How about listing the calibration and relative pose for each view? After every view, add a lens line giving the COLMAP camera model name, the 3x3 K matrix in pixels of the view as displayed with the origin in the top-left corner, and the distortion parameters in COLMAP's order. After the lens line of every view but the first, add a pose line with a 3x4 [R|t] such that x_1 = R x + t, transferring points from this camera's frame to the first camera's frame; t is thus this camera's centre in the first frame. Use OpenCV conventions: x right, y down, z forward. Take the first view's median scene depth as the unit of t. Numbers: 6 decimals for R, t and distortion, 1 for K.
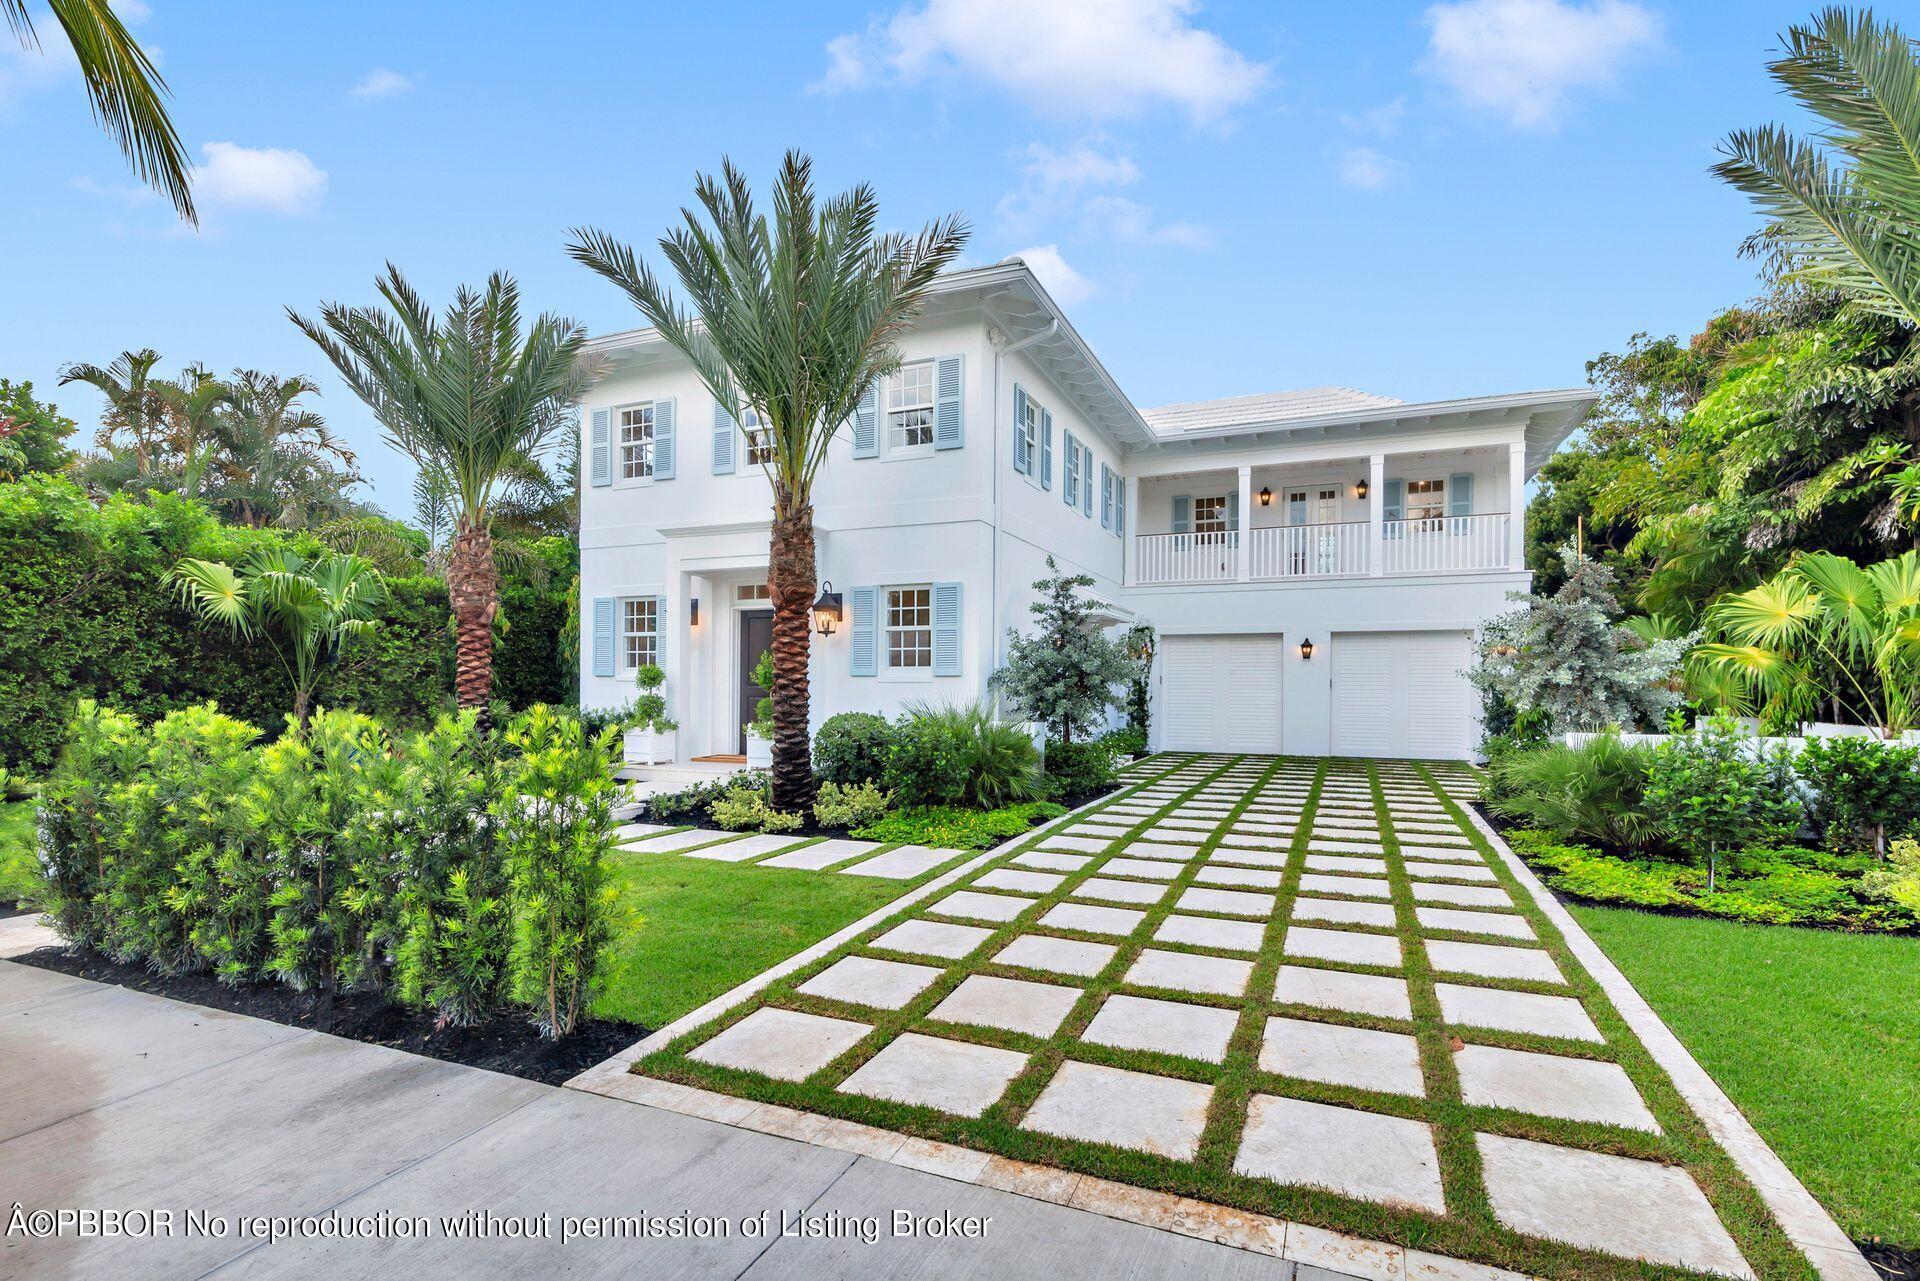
lens RADIAL K [[886.6, 0, 970.4], [0, 886.6, 688.1], [0, 0, 1]] dist [0.001730, -0.000009]
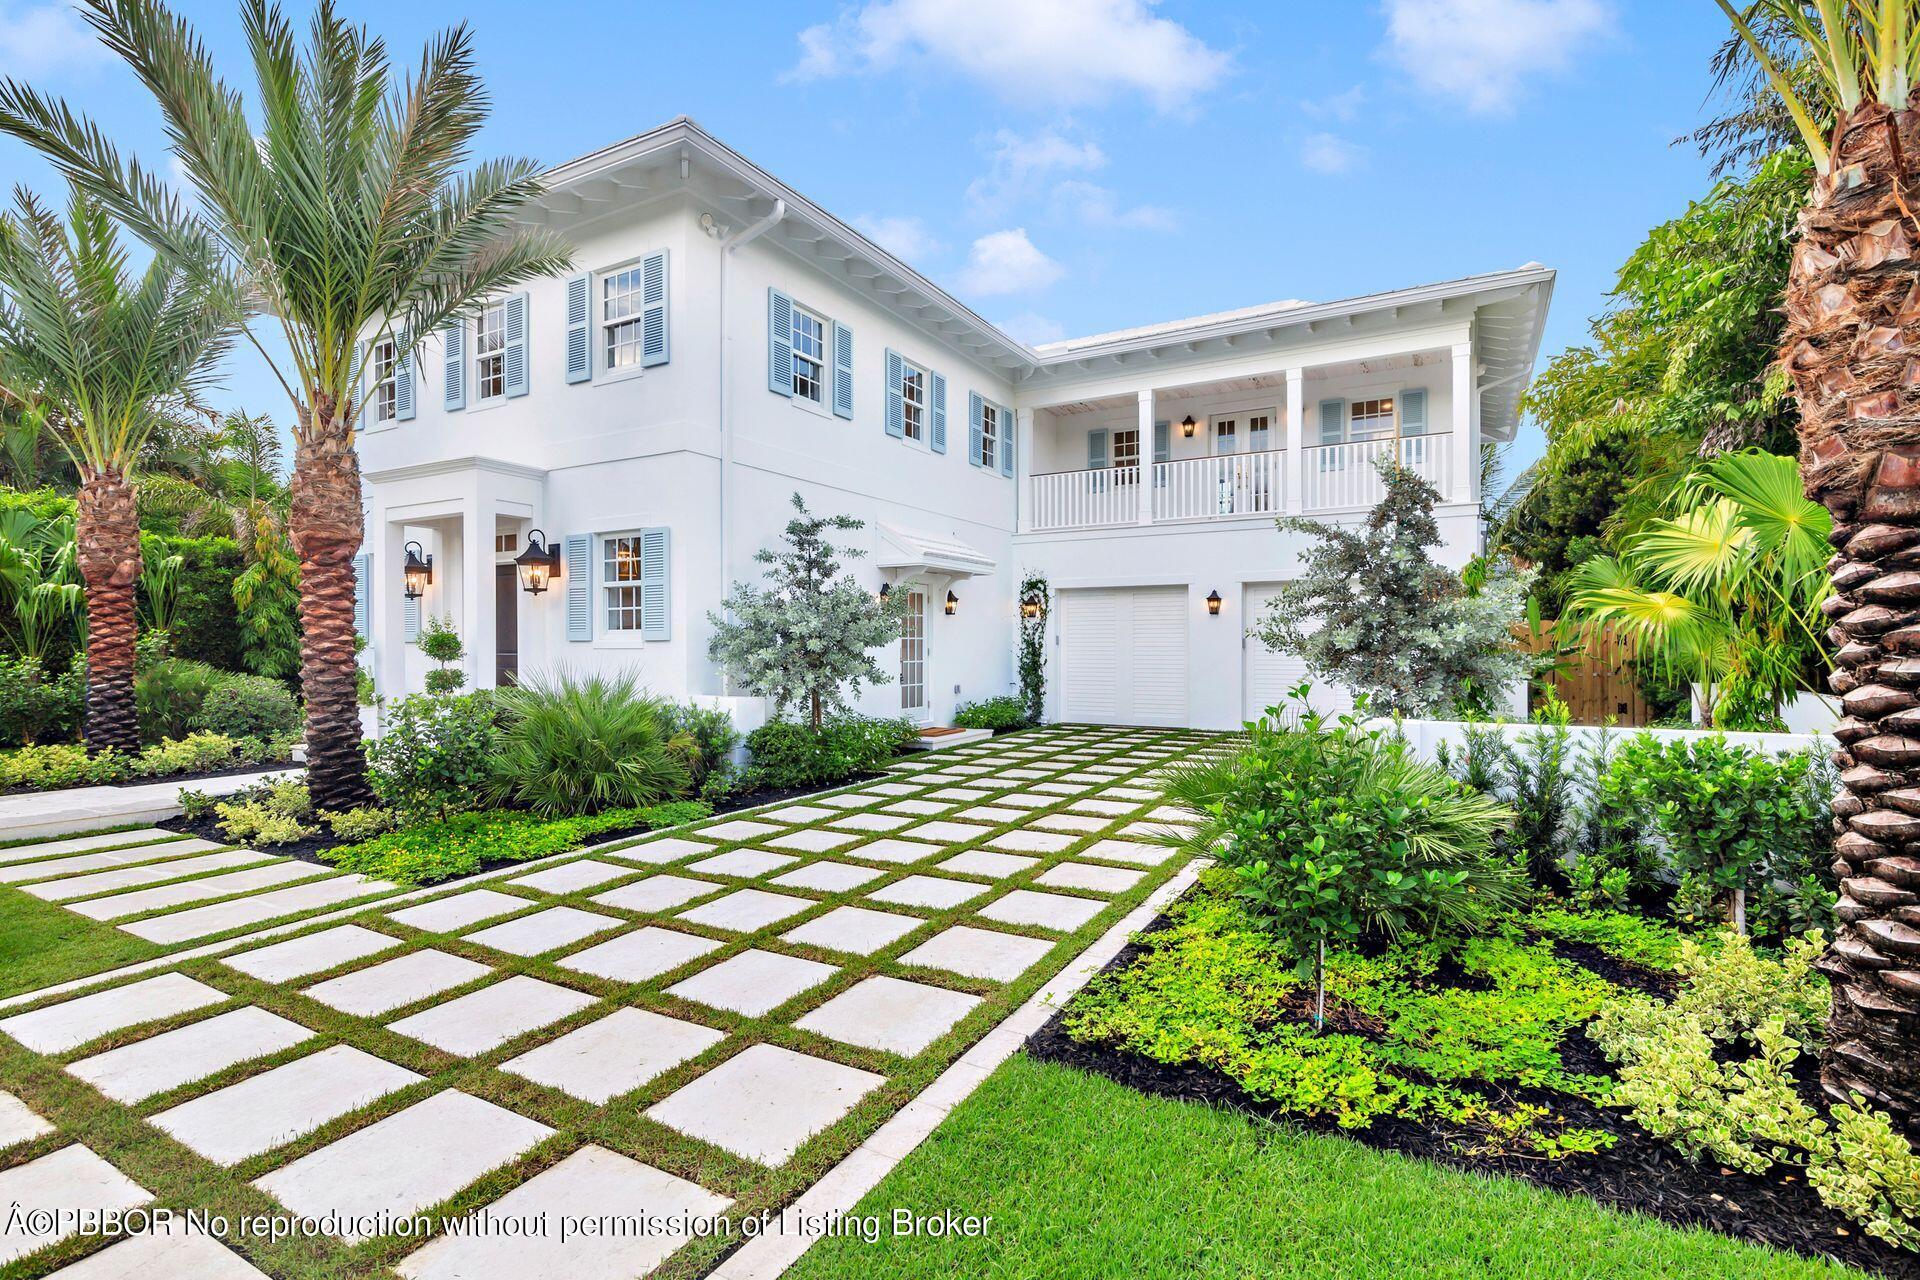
lens RADIAL K [[886.6, 0, 961.1], [0, 886.6, 634.8], [0, 0, 1]] dist [0.001730, -0.000009]
pose [[0.994187, -0.007904, -0.107378, 0.335784], [0.006367, 0.999872, -0.014644, -0.005331], [0.107480, 0.013875, 0.994110, 0.208424]]
